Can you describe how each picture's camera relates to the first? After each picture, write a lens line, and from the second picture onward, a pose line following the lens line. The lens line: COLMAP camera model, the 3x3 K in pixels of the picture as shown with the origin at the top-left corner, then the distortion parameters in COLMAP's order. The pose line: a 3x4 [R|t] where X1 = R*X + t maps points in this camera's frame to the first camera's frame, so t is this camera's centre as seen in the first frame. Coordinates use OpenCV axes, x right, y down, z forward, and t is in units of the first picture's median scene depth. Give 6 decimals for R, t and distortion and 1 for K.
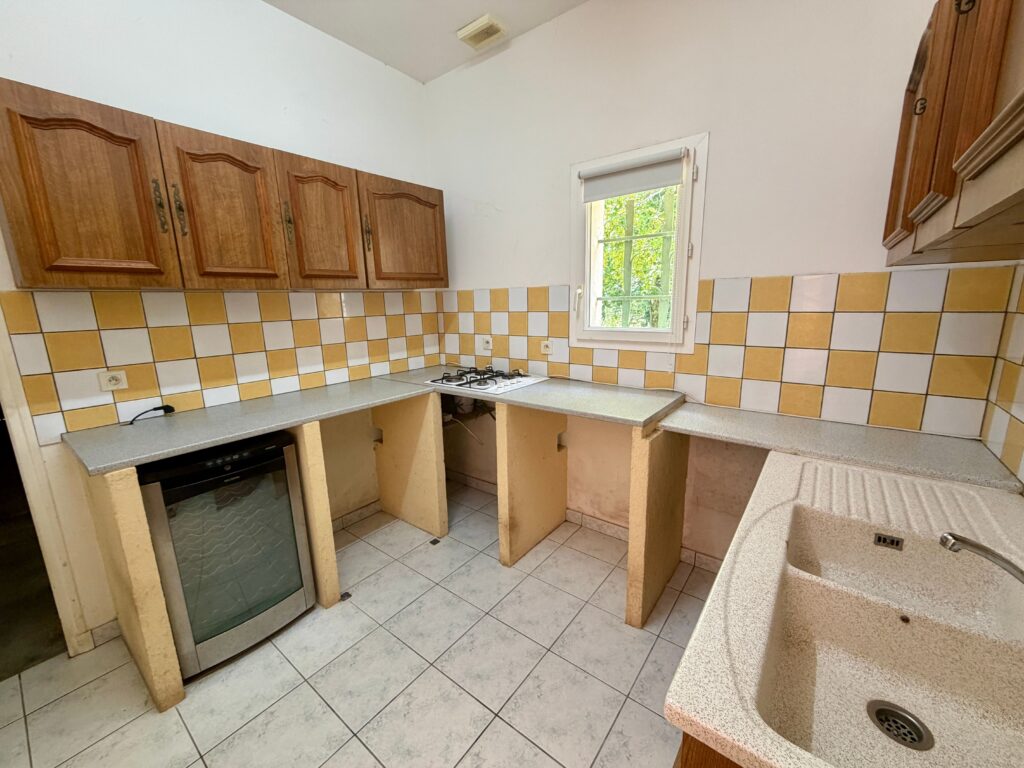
lens RADIAL K [[408.9, 0, 510.8], [0, 408.9, 383.2], [0, 0, 1]] dist [0.001588, 0.000135]
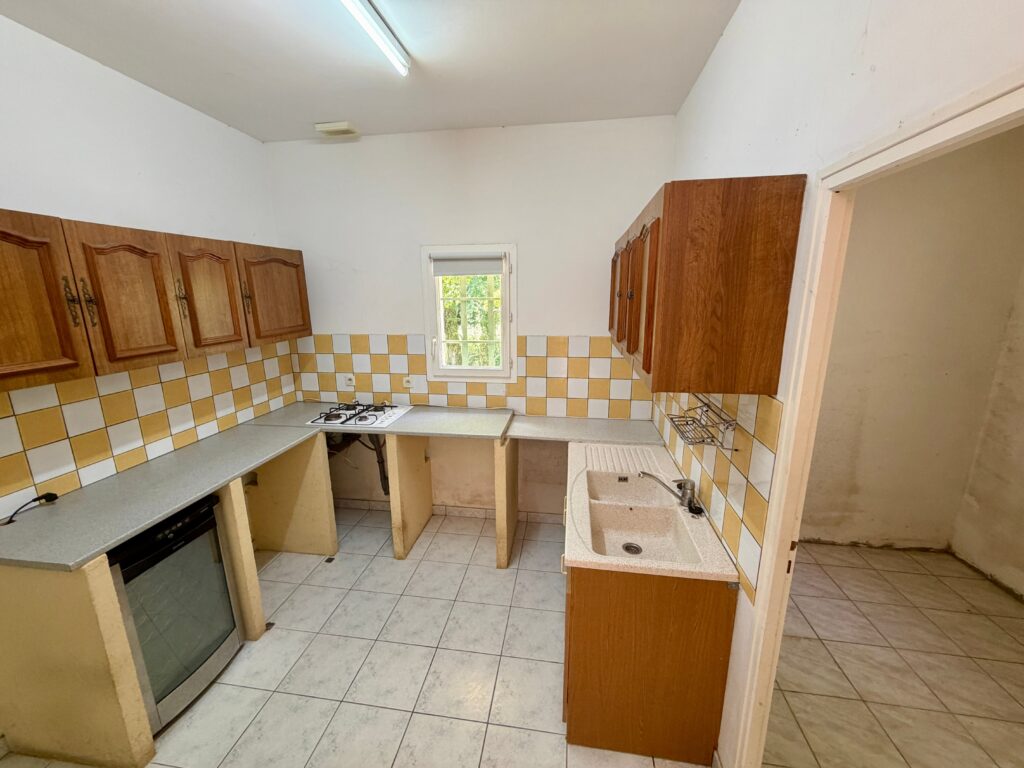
lens RADIAL K [[408.9, 0, 510.8], [0, 408.9, 383.2], [0, 0, 1]] dist [0.001588, 0.000135]
pose [[0.871102, -0.091658, 0.482474, -0.318837], [0.085887, 0.995721, 0.034093, -0.131537], [-0.483534, 0.011740, 0.875247, -0.330160]]
